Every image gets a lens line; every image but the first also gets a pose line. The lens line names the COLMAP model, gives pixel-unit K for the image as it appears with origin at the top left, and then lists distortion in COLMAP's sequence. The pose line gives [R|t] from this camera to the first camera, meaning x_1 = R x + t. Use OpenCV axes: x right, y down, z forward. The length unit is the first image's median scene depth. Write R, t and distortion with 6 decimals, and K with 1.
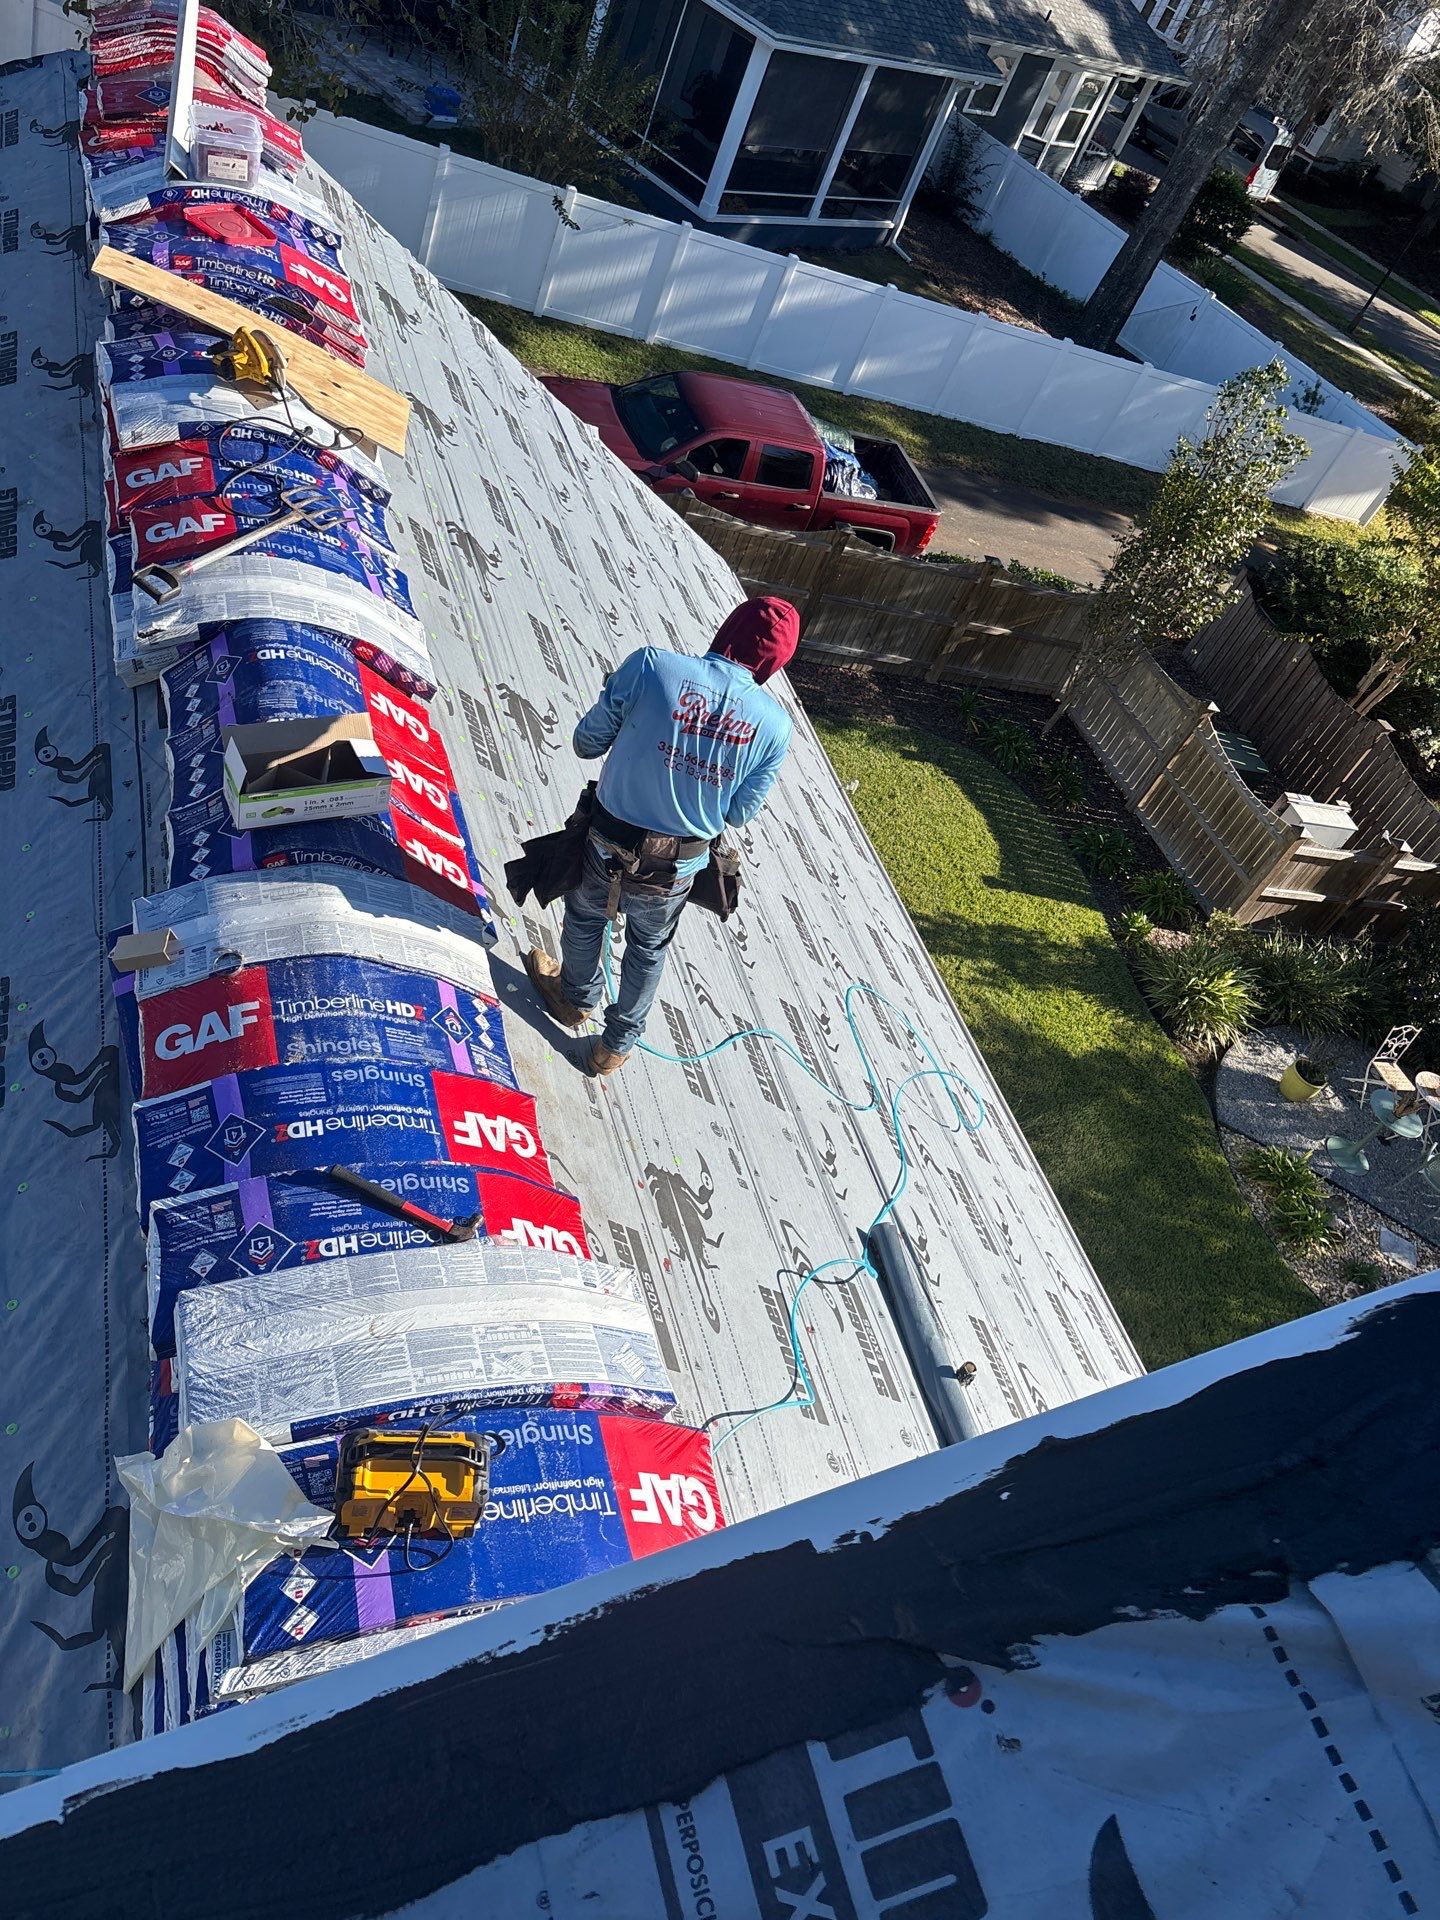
lens RADIAL K [[1519.8, 0, 720.0], [0, 1519.8, 960.0], [0, 0, 1]] dist [0.007004, 0.039359]
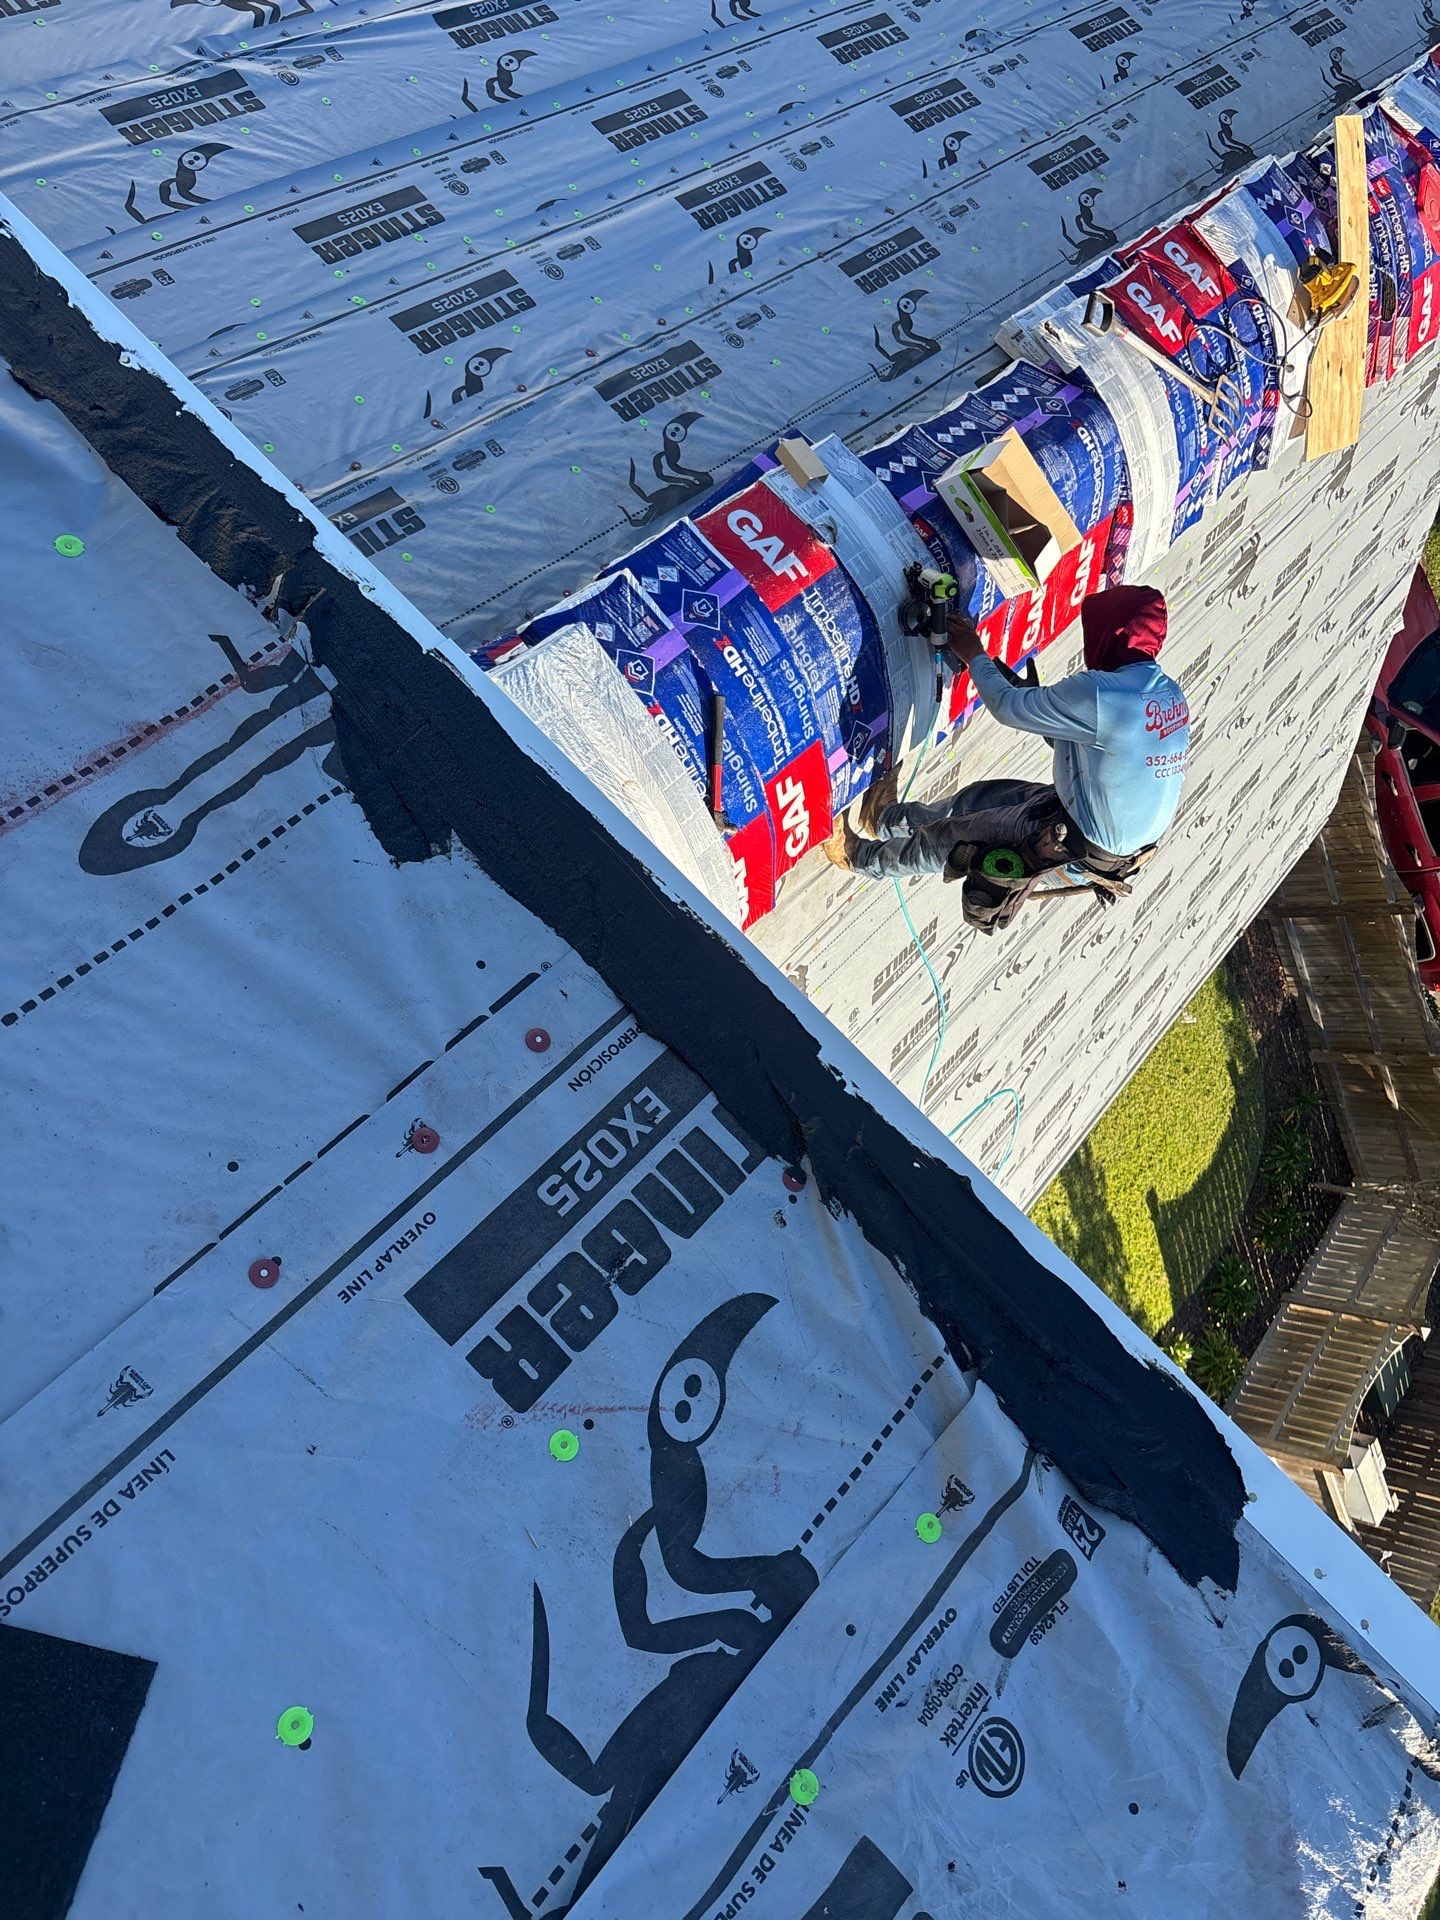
lens RADIAL K [[1521.7, 0, 720.0], [0, 1521.7, 960.0], [0, 0, 1]] dist [0.064814, -0.062902]
pose [[0.433570, 0.896785, -0.088277, 0.017489], [-0.891249, 0.441219, 0.104886, 0.072131], [0.133010, 0.033201, 0.990558, -0.087566]]
